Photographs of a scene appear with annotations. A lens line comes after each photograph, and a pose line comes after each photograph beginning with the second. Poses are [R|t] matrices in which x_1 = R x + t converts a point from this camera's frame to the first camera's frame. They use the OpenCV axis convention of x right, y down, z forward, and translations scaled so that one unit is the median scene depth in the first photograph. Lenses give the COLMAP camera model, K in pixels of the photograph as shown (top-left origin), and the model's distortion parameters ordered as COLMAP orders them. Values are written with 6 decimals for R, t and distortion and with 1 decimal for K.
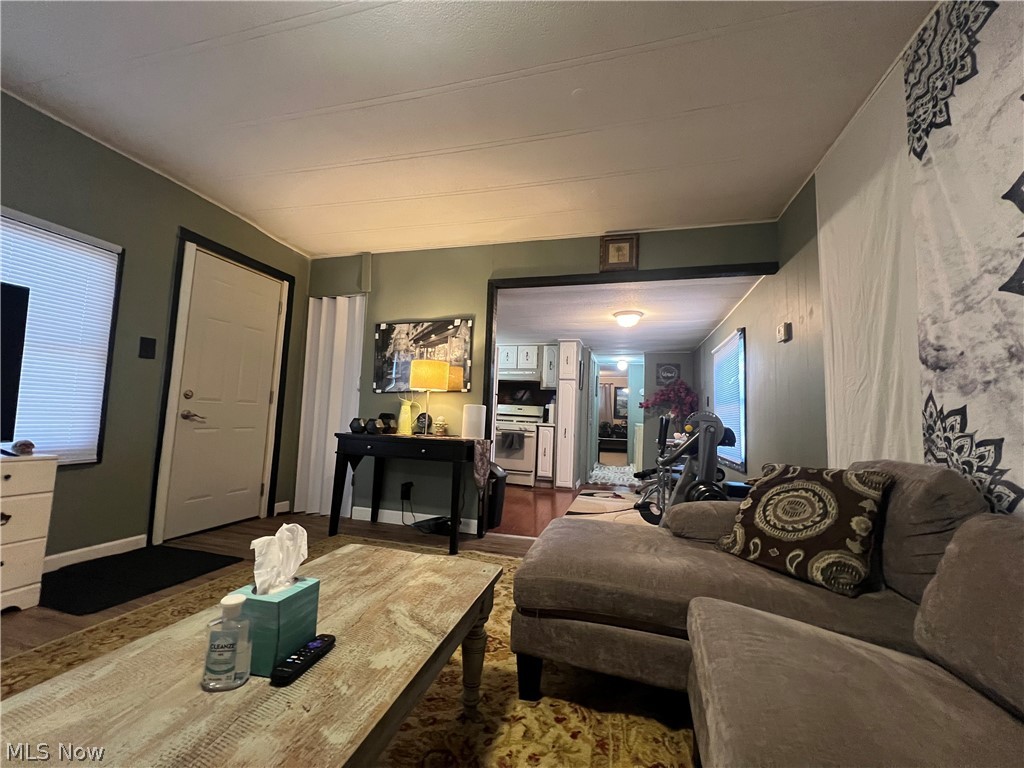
lens RADIAL K [[408.6, 0, 513.9], [0, 408.6, 384.4], [0, 0, 1]] dist [-0.001274, -0.000640]
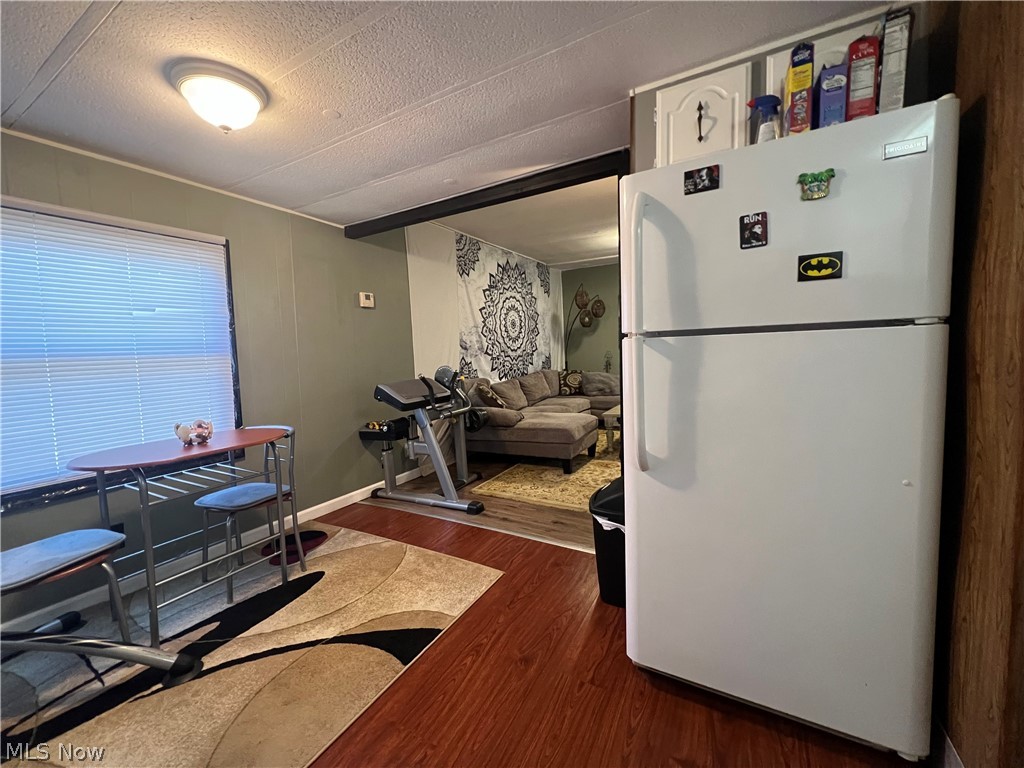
lens RADIAL K [[409.6, 0, 510.9], [0, 409.6, 381.9], [0, 0, 1]] dist [-0.003585, 0.000618]
pose [[-0.969462, -0.028063, 0.243630, -0.024280], [-0.027250, 0.999606, 0.006706, 0.044009], [-0.243722, -0.000138, -0.969845, 0.957064]]
